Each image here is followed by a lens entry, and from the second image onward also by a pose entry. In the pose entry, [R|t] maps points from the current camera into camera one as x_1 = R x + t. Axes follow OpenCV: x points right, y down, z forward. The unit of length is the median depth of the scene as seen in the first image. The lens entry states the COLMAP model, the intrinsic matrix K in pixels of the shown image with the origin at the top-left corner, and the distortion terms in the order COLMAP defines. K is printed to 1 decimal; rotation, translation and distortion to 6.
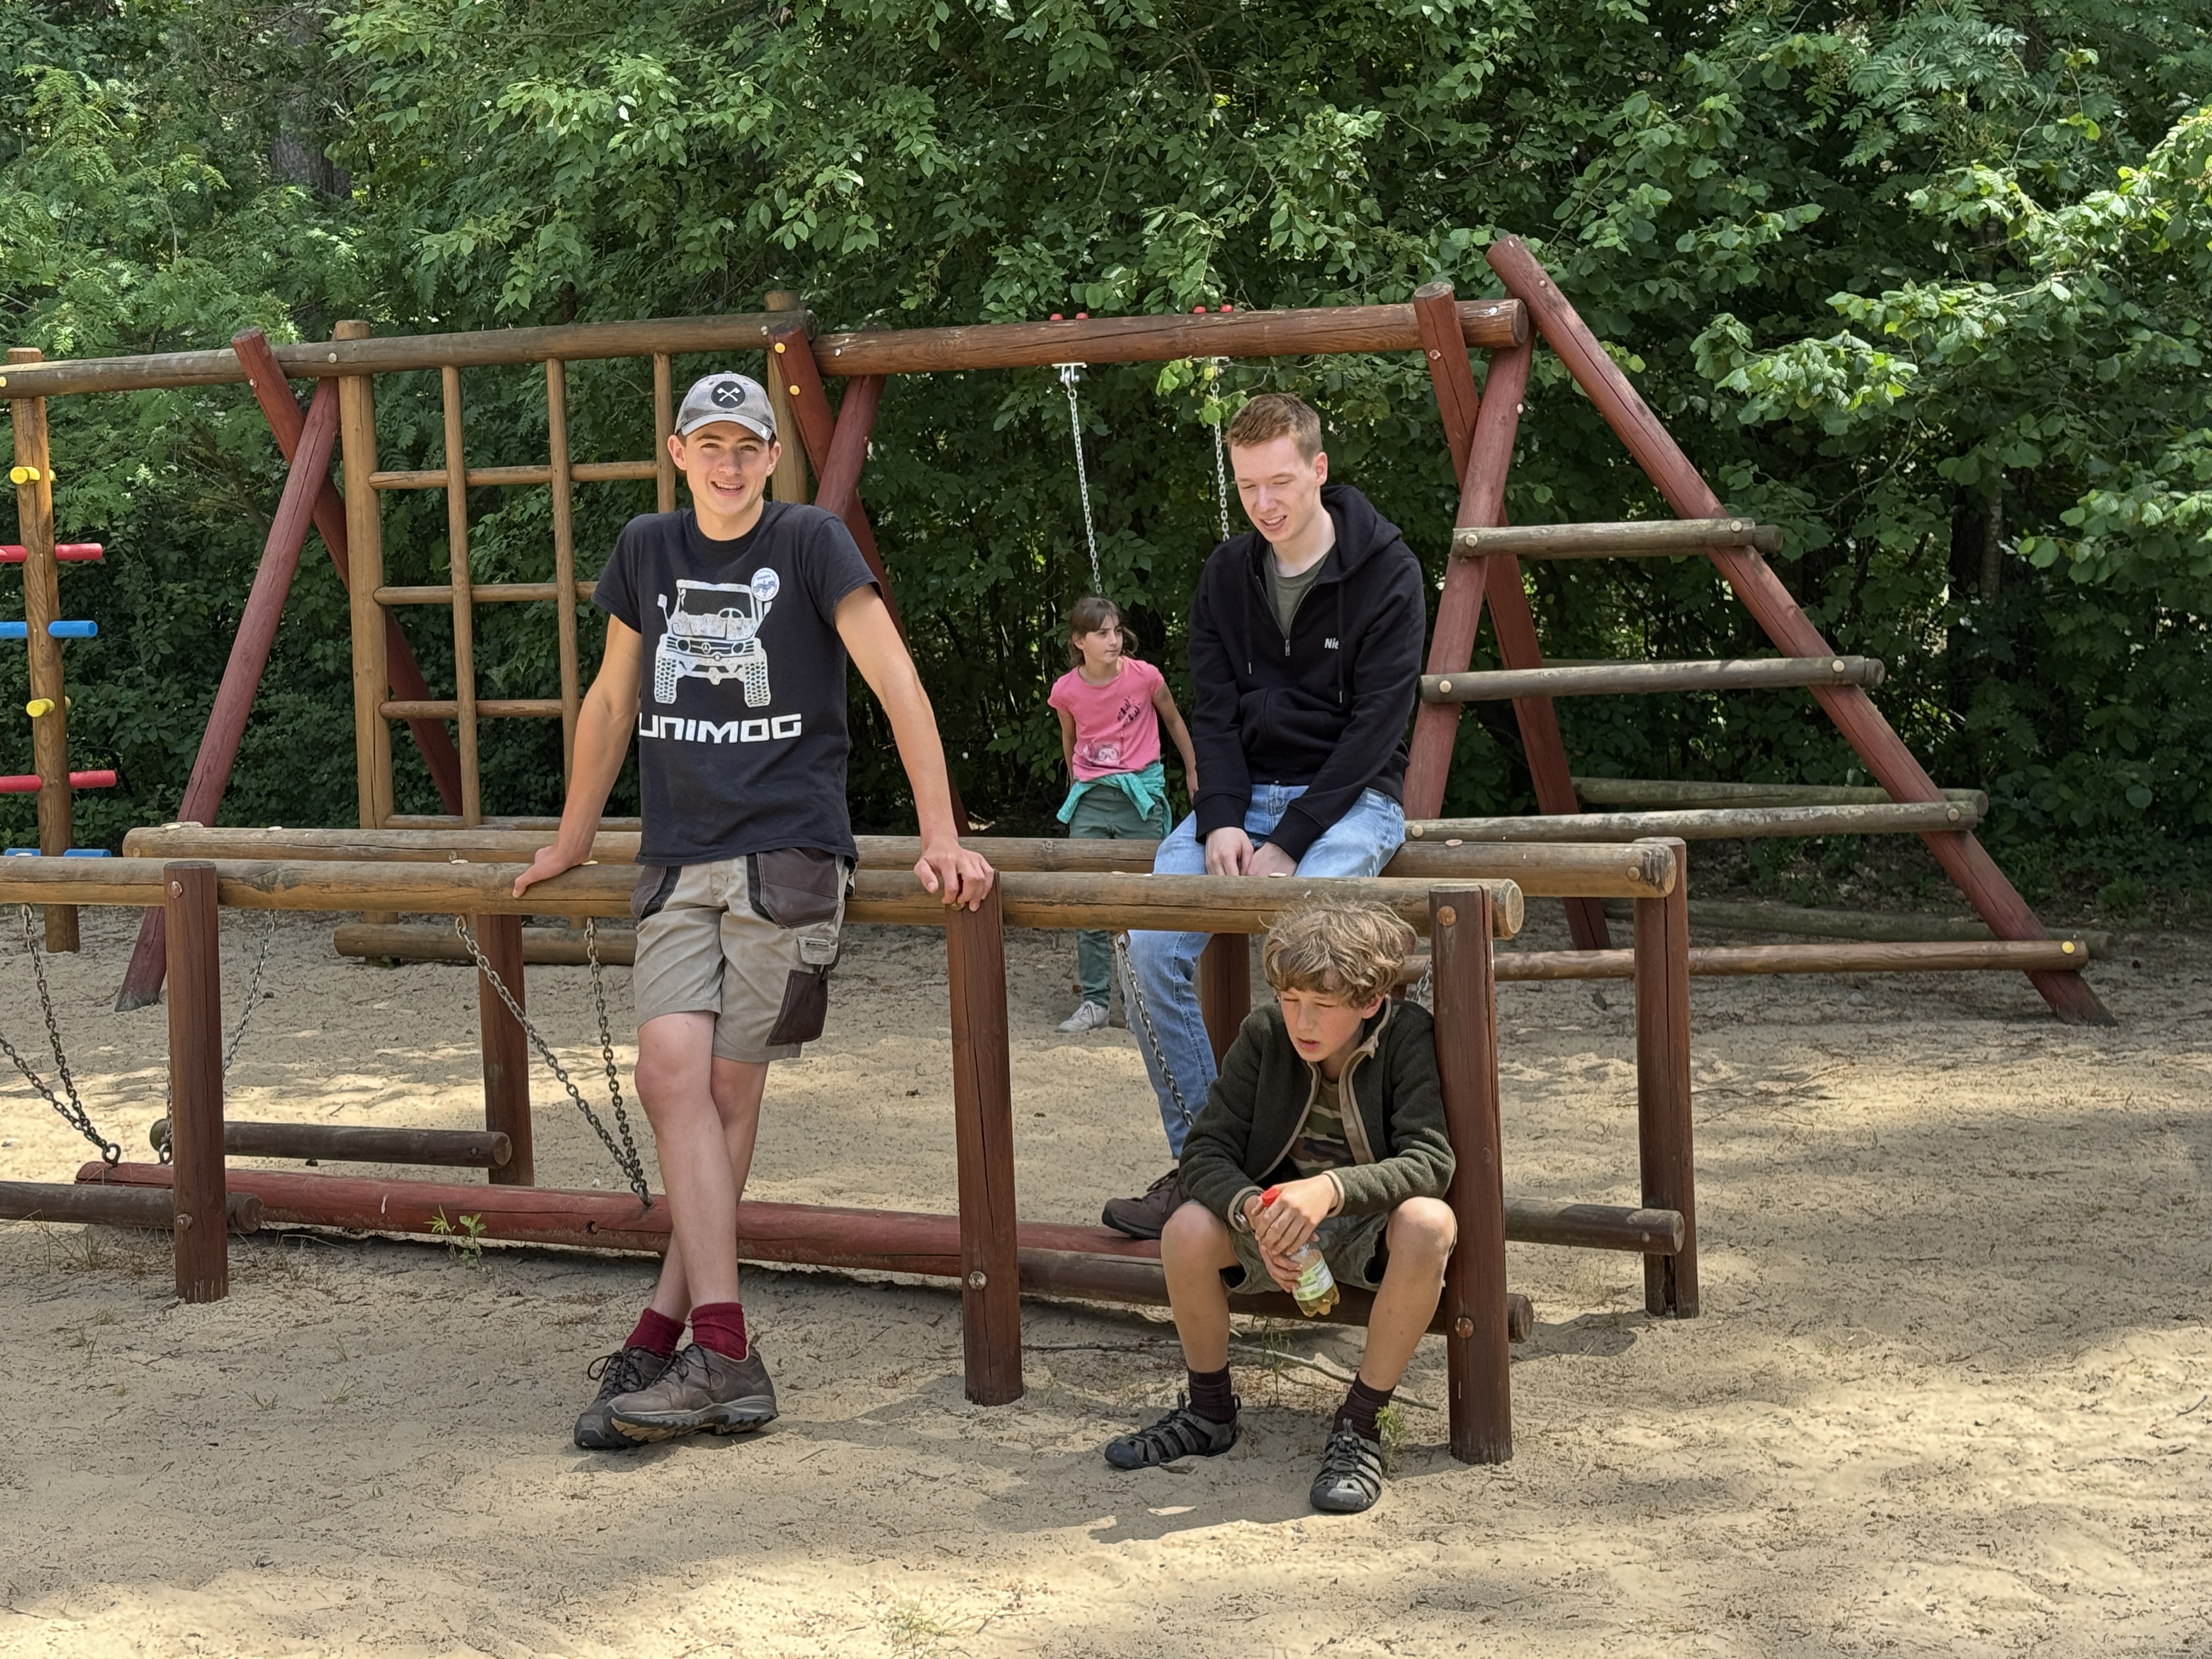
lens RADIAL K [[3417.6, 0, 1106.0], [0, 3417.6, 829.5], [0, 0, 1]] dist [0.201170, 0.009257]
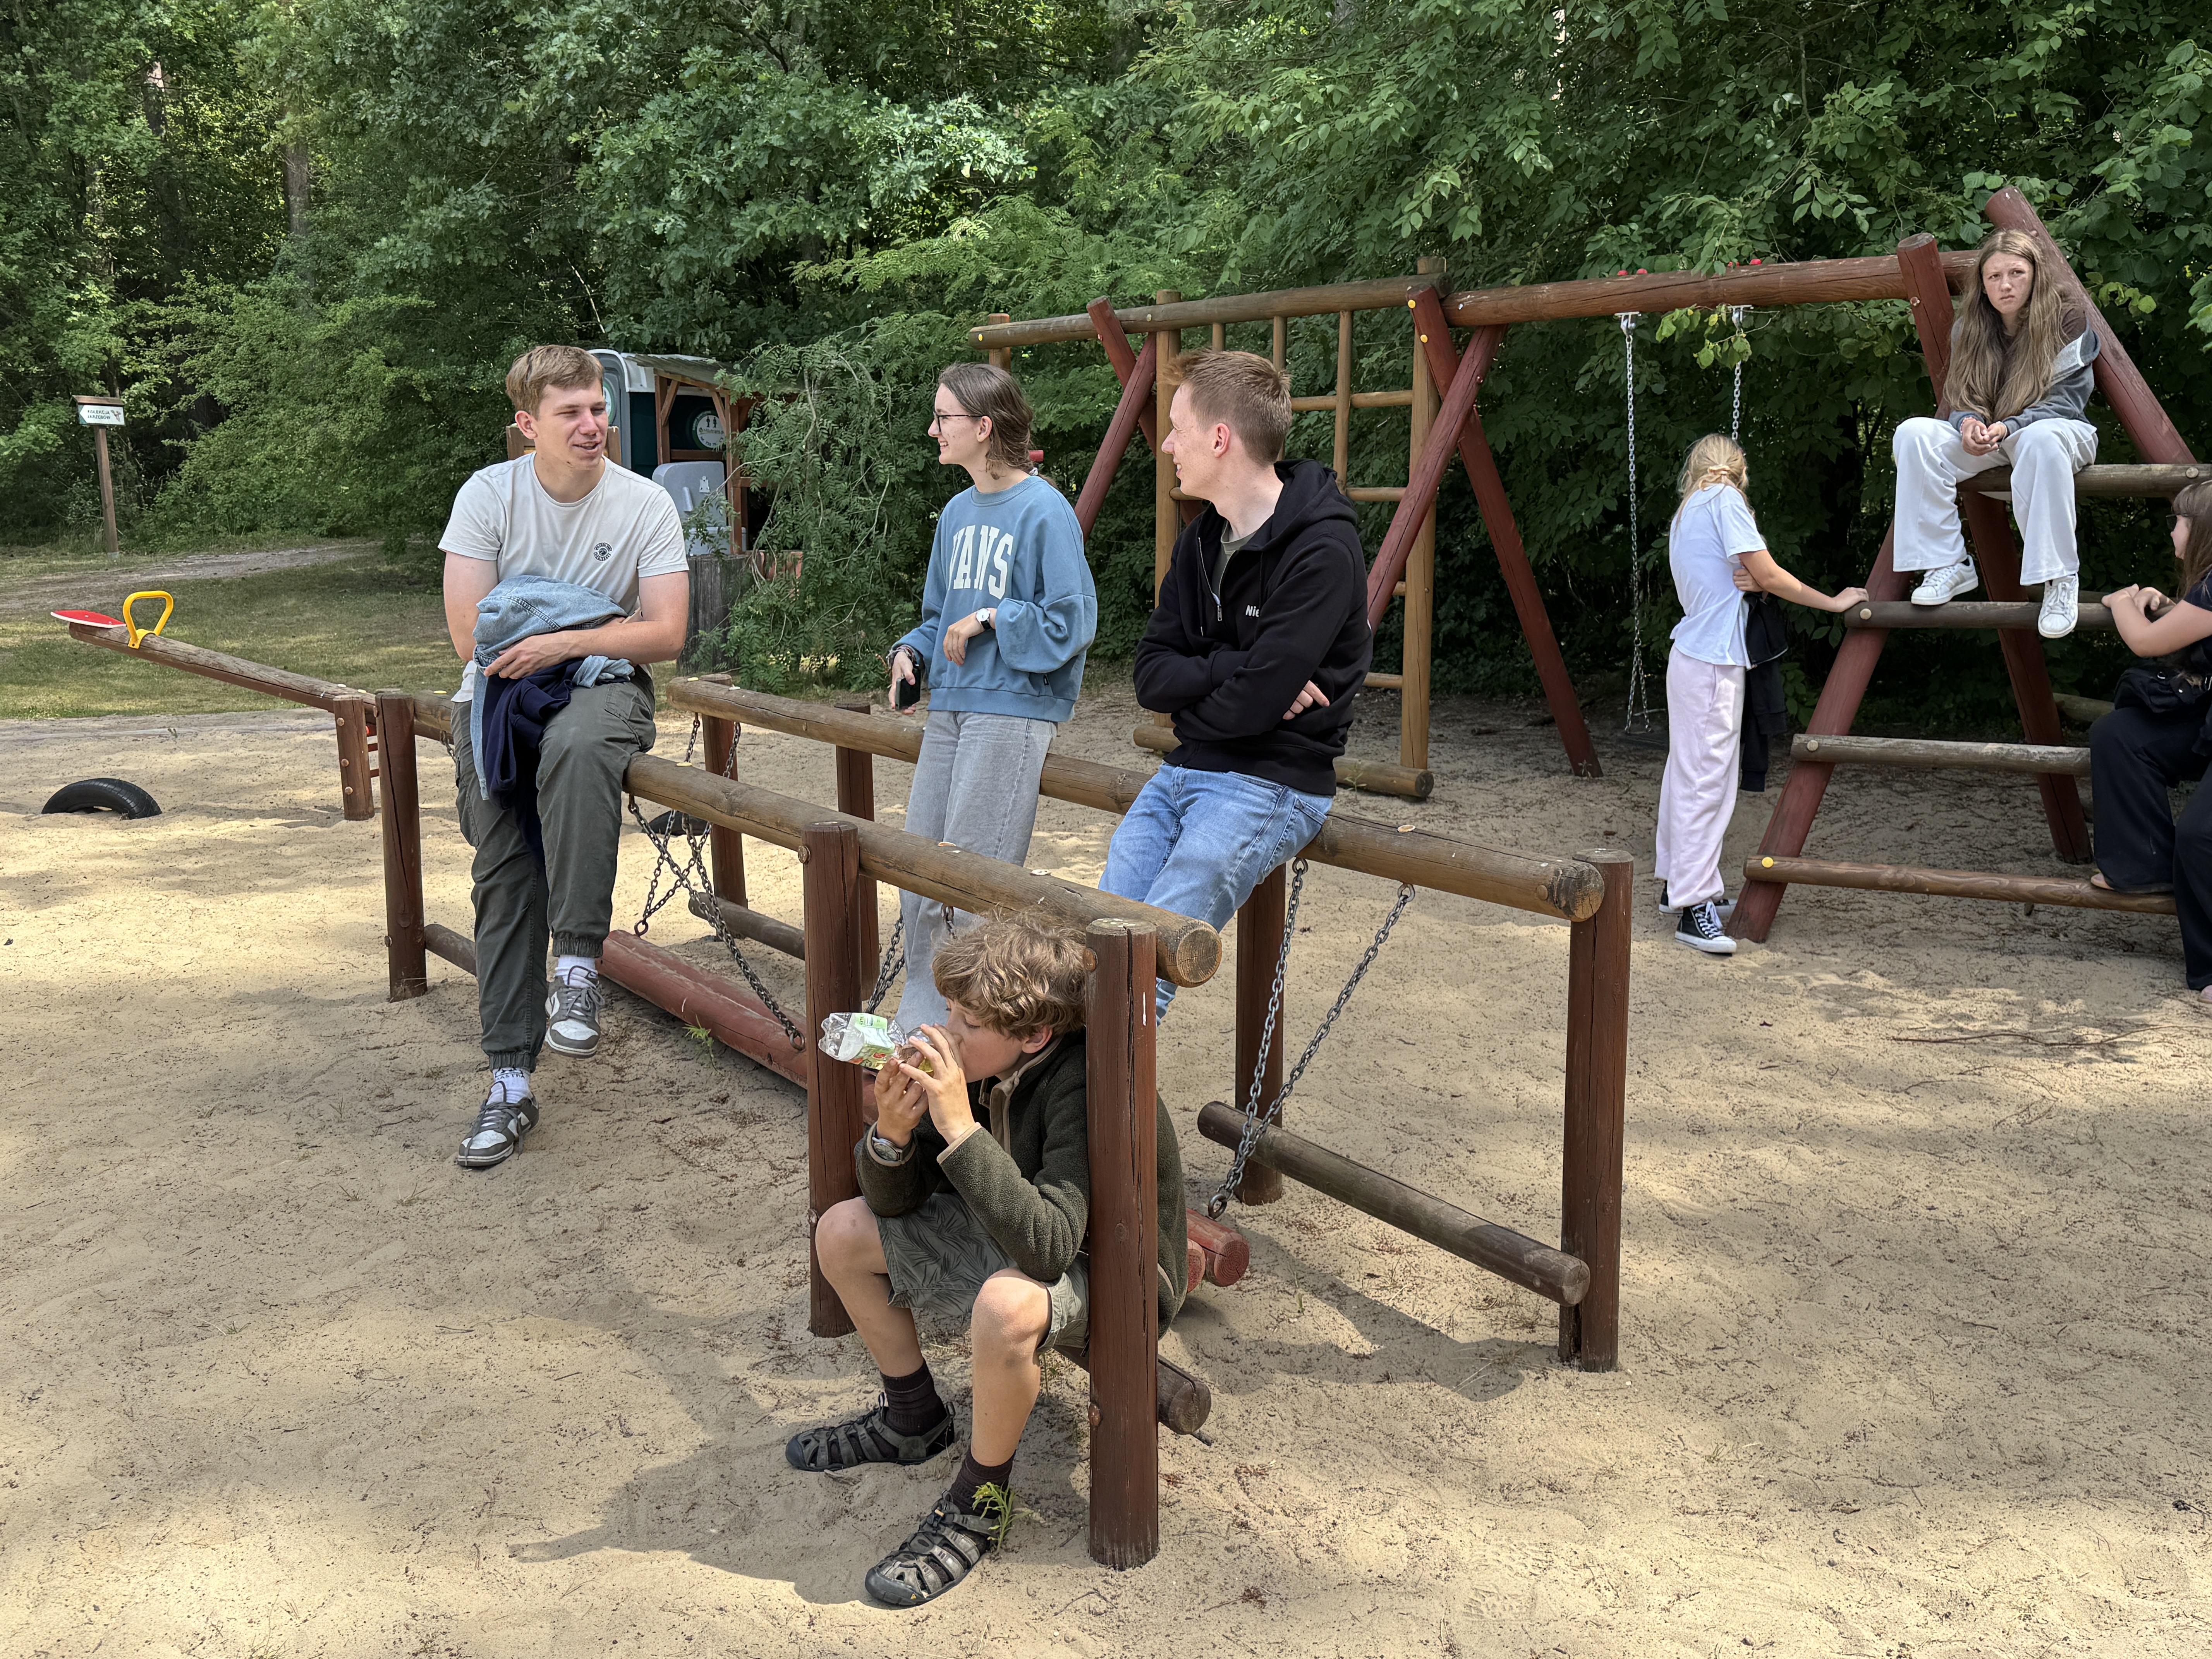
lens RADIAL K [[2058.4, 0, 1106.0], [0, 2058.4, 829.5], [0, 0, 1]] dist [0.056420, -0.000135]
pose [[0.892036, 0.108496, -0.438748, 0.178728], [-0.061369, 0.990845, 0.120250, -0.038001], [0.447778, -0.080341, 0.890528, 0.296364]]
